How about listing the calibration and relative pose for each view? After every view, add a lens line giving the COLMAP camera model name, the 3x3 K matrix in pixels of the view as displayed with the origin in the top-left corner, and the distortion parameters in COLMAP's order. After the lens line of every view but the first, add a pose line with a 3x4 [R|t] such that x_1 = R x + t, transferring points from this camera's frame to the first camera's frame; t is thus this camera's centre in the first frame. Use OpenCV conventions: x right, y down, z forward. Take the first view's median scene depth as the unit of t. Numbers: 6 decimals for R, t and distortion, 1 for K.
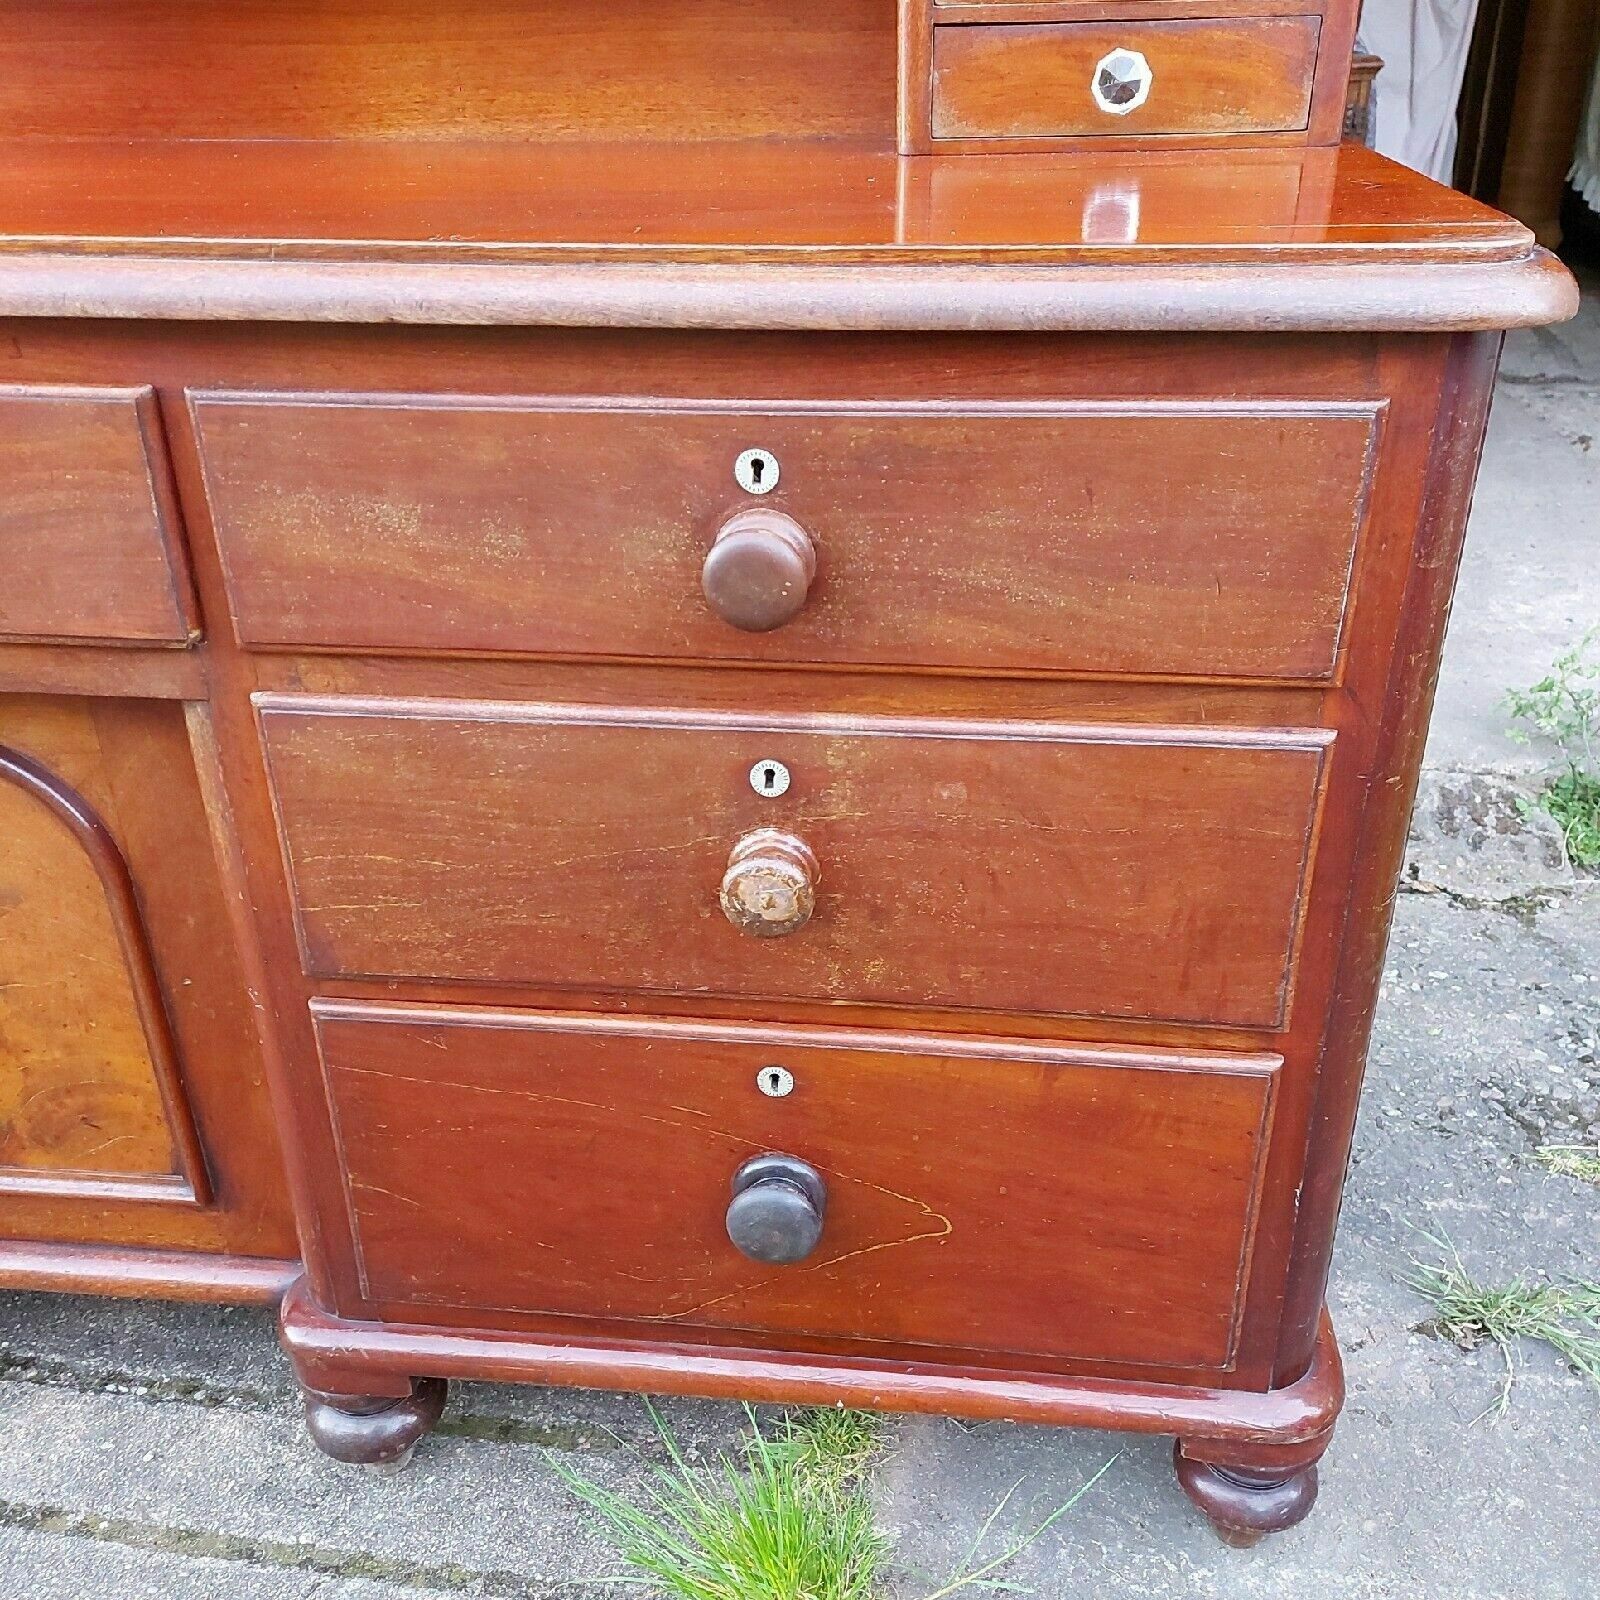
lens RADIAL K [[1535.6, 0, 784.9], [0, 1535.6, 806.6], [0, 0, 1]] dist [0.101850, -0.112734]
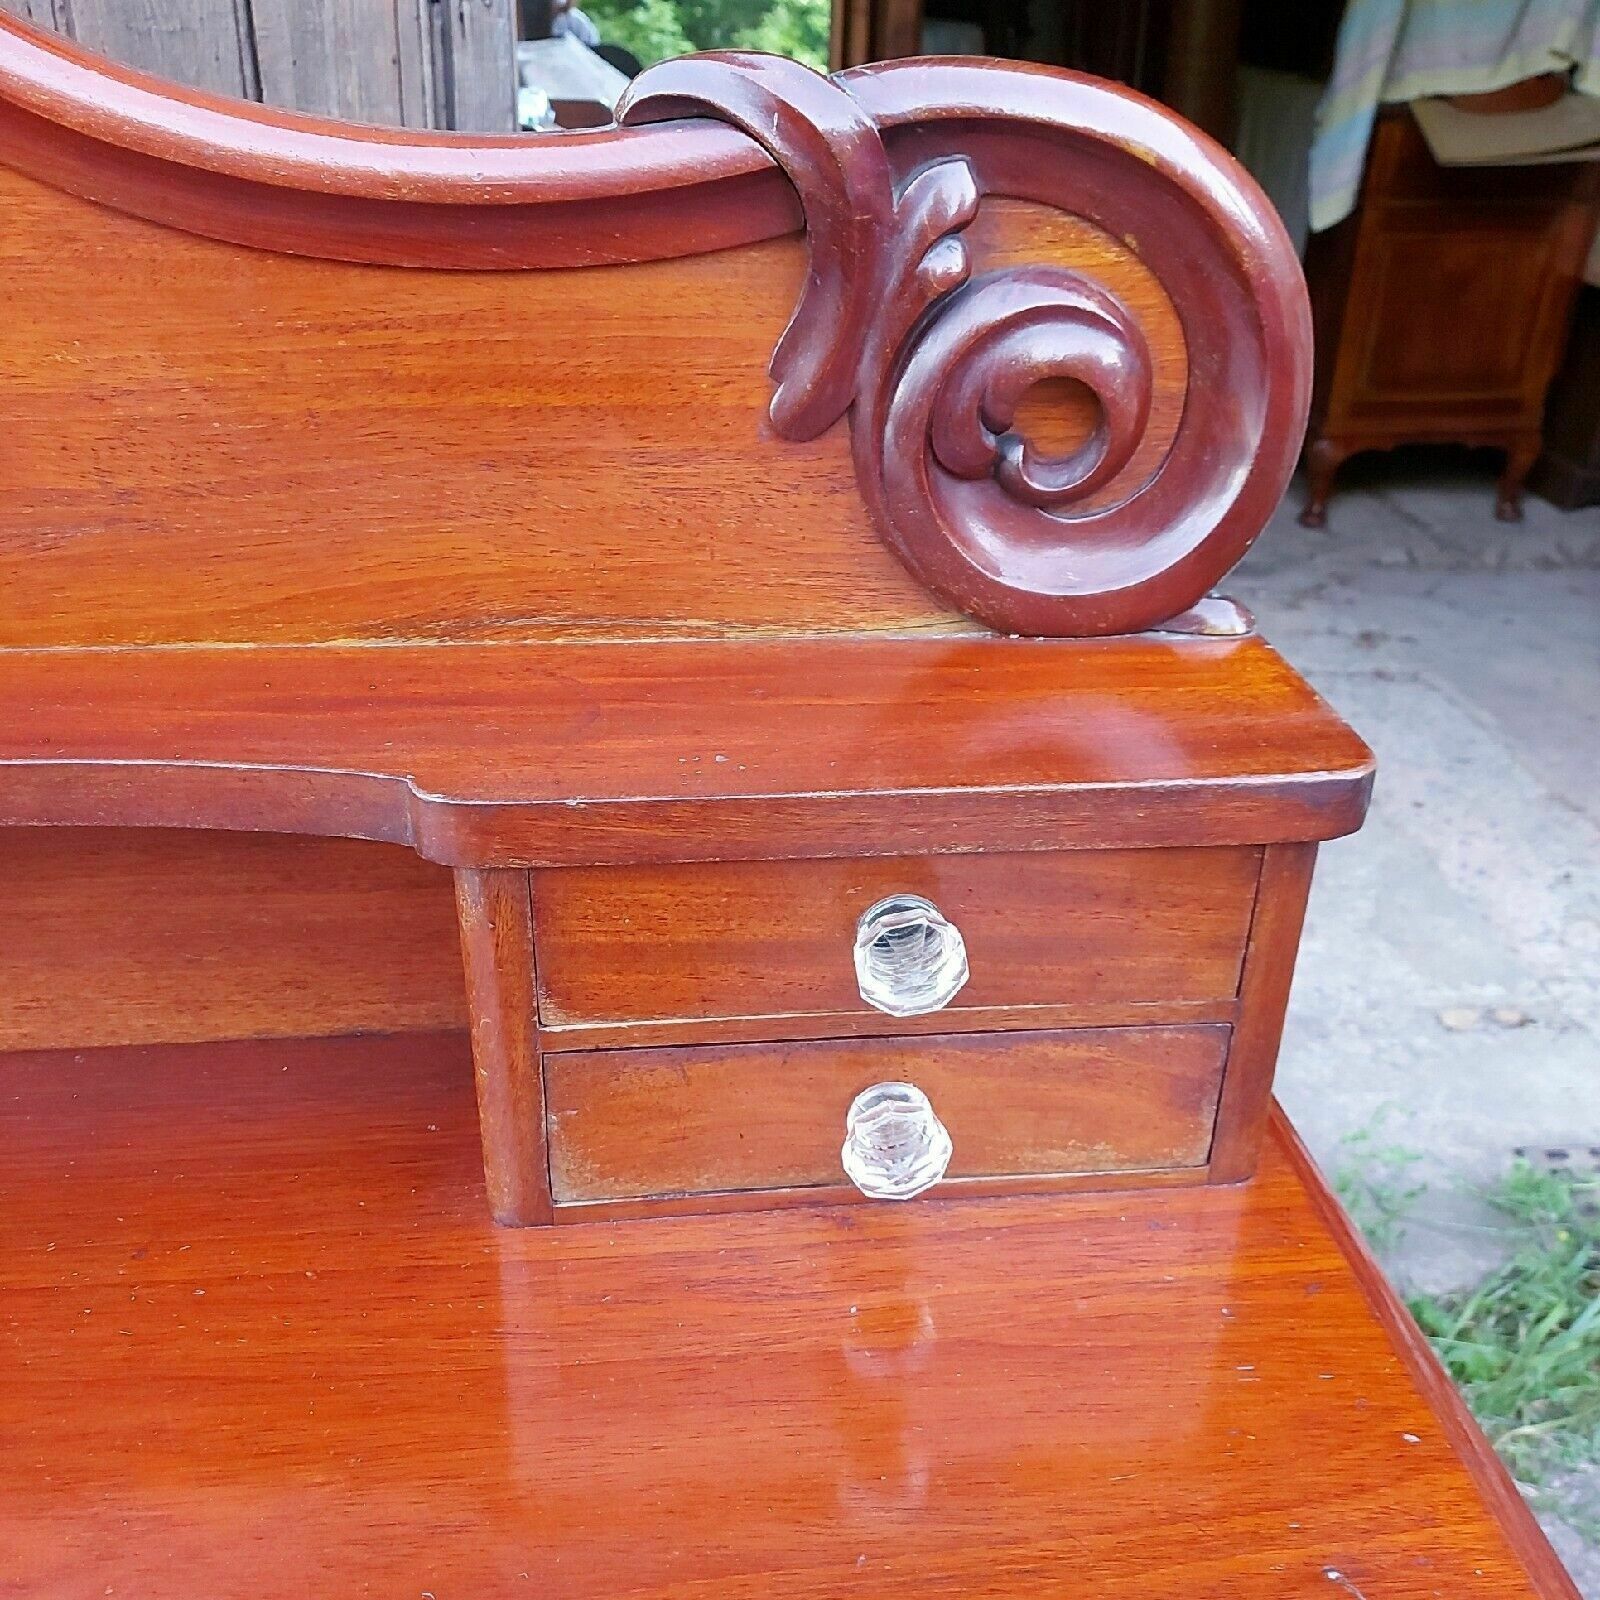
lens RADIAL K [[1536.8, 0, 794.4], [0, 1536.8, 805.7], [0, 0, 1]] dist [0.112883, -0.133925]
pose [[0.972871, -0.077655, 0.217924, 0.081468], [0.078046, 0.996926, 0.006824, -0.661643], [-0.217784, 0.010369, 0.975942, 0.541588]]
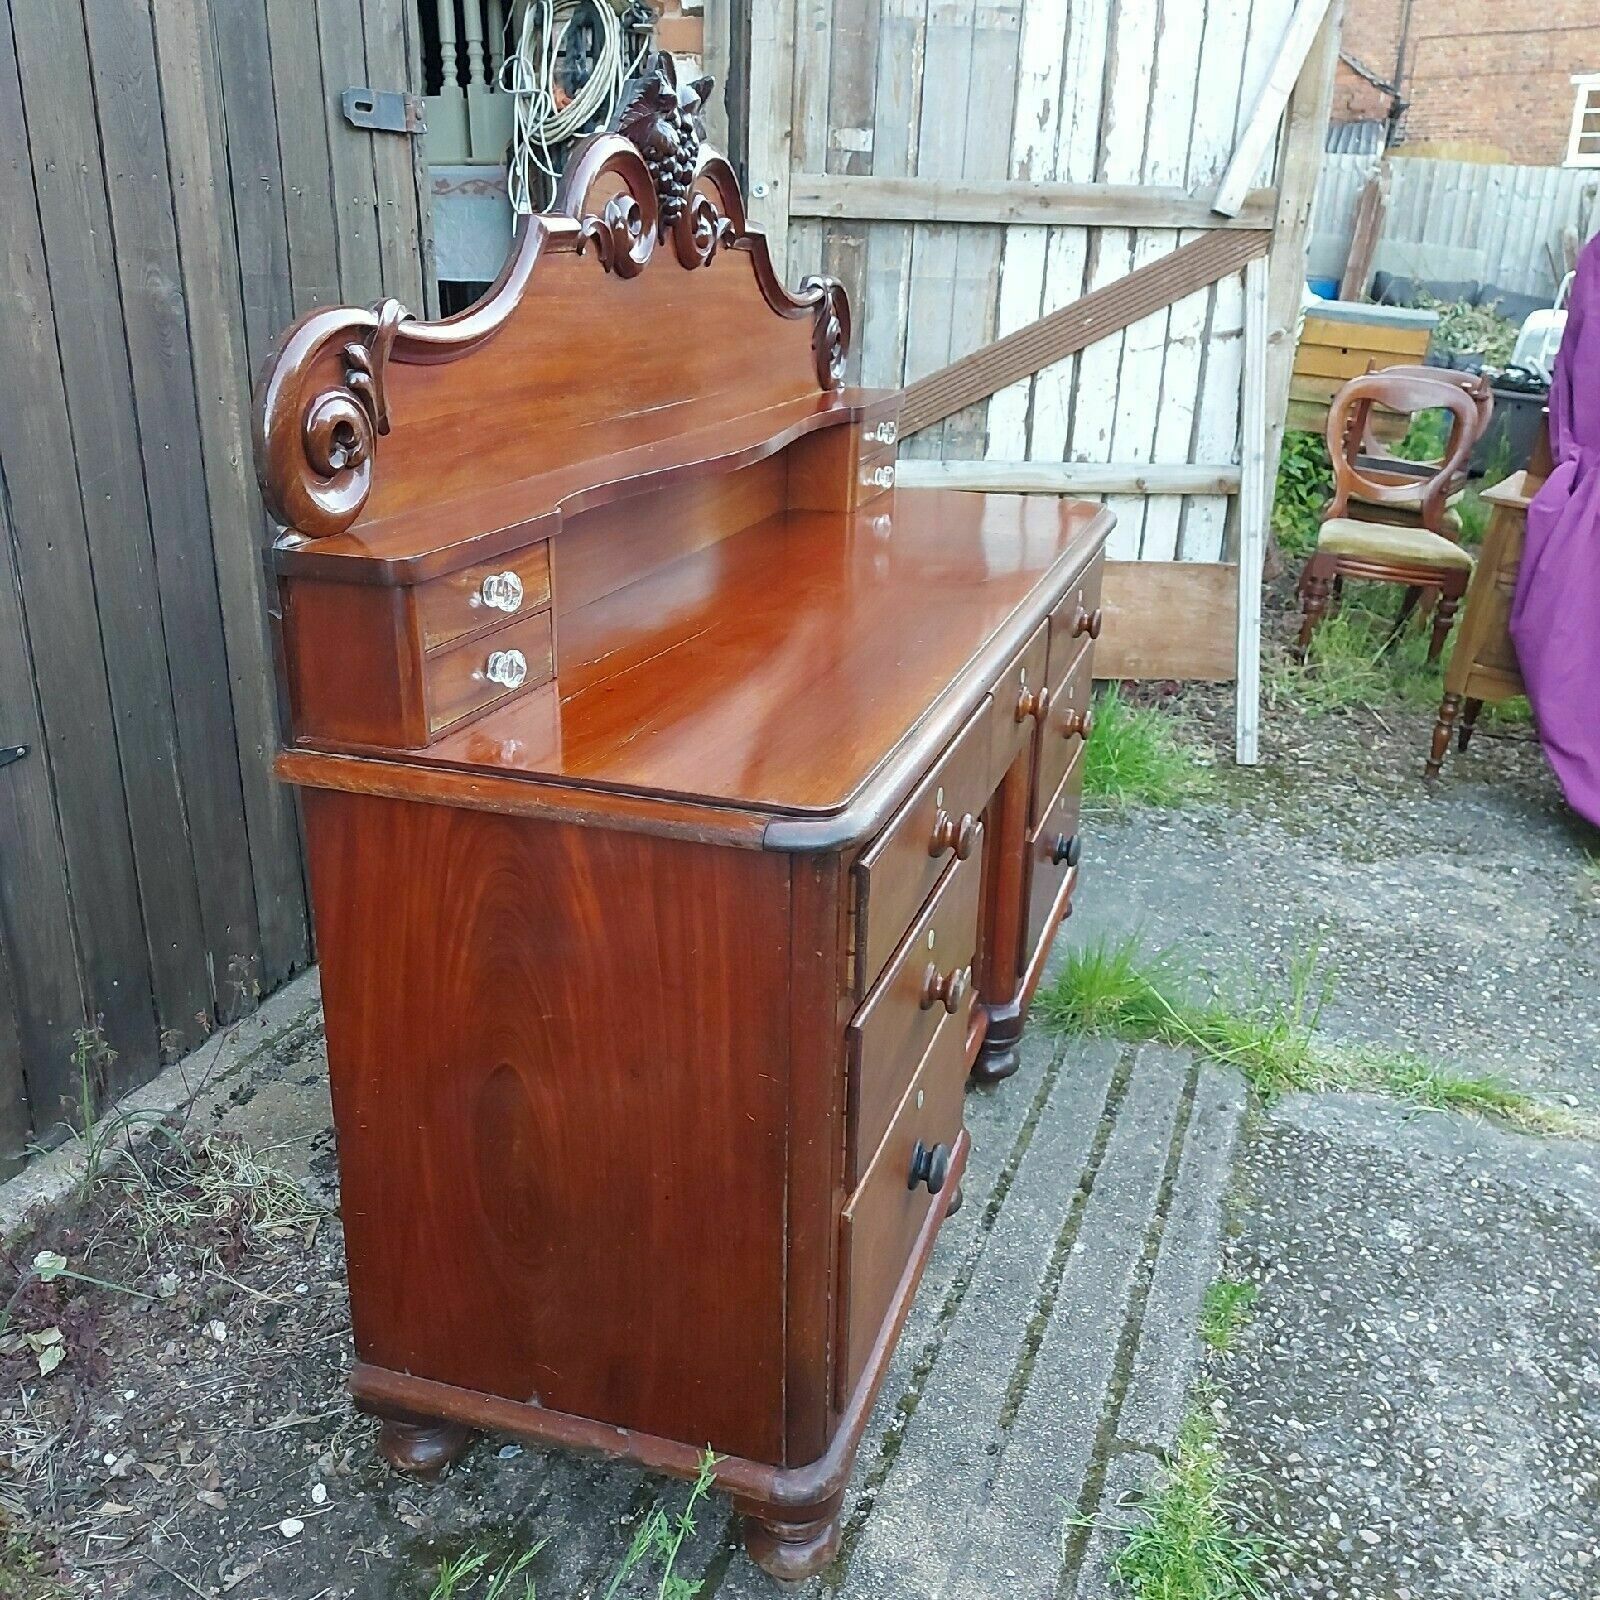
lens RADIAL K [[1526.8, 0, 792.2], [0, 1526.8, 804.6], [0, 0, 1]] dist [0.104346, -0.109651]
pose [[0.196108, -0.326787, 0.924528, -2.896839], [0.435568, 0.873746, 0.216446, -0.699002], [-0.878534, 0.360248, 0.313686, 0.557074]]
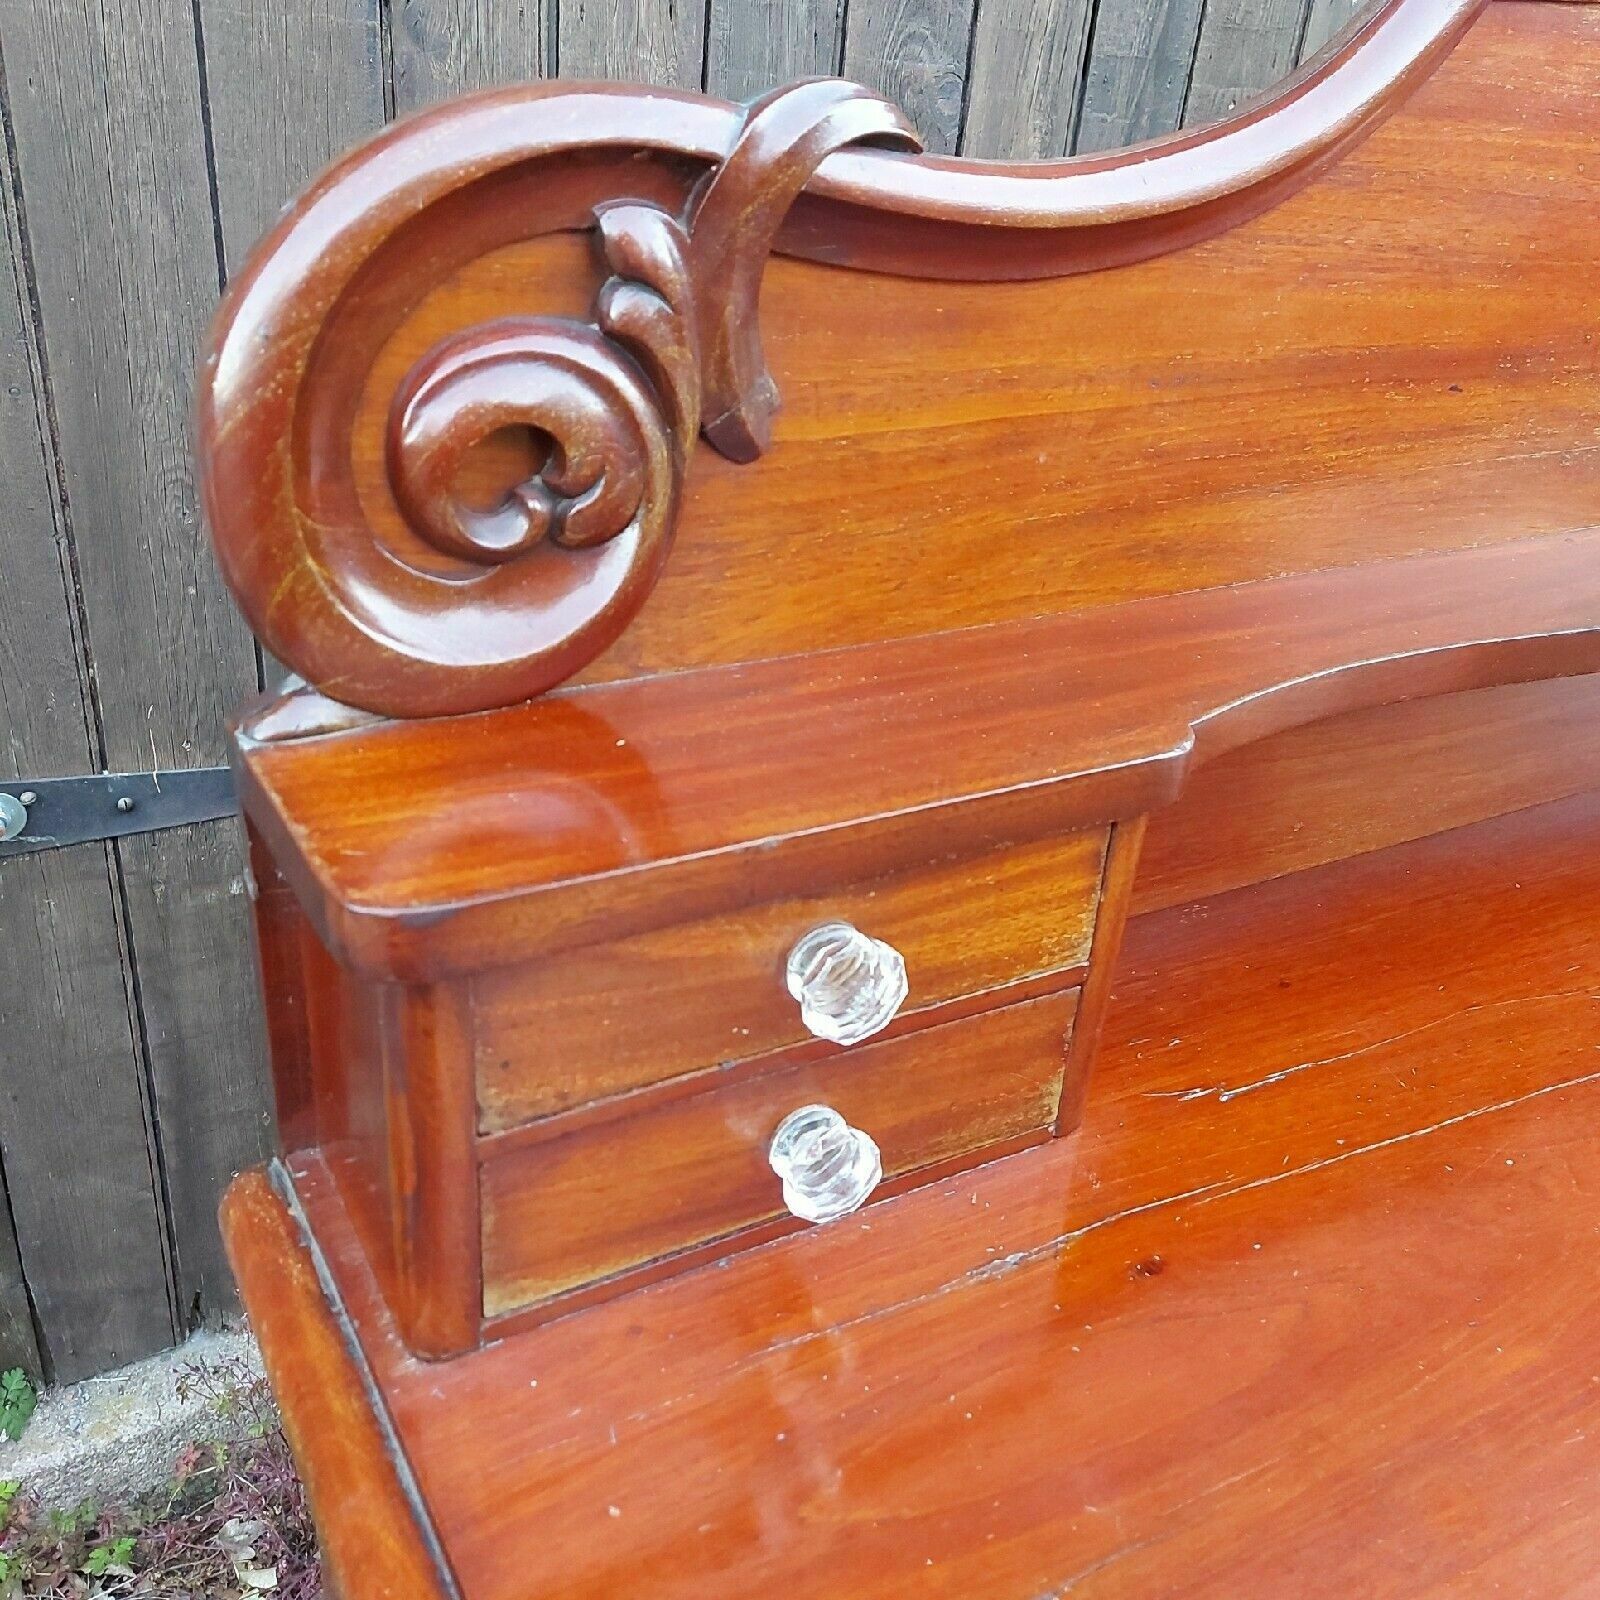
lens RADIAL K [[1536.8, 0, 794.4], [0, 1536.8, 805.7], [0, 0, 1]] dist [0.112883, -0.133925]
pose [[0.789781, -0.224034, 0.571012, -1.656760], [0.208754, 0.973515, 0.093221, -0.799588], [-0.576773, 0.045577, 0.815632, 0.818454]]
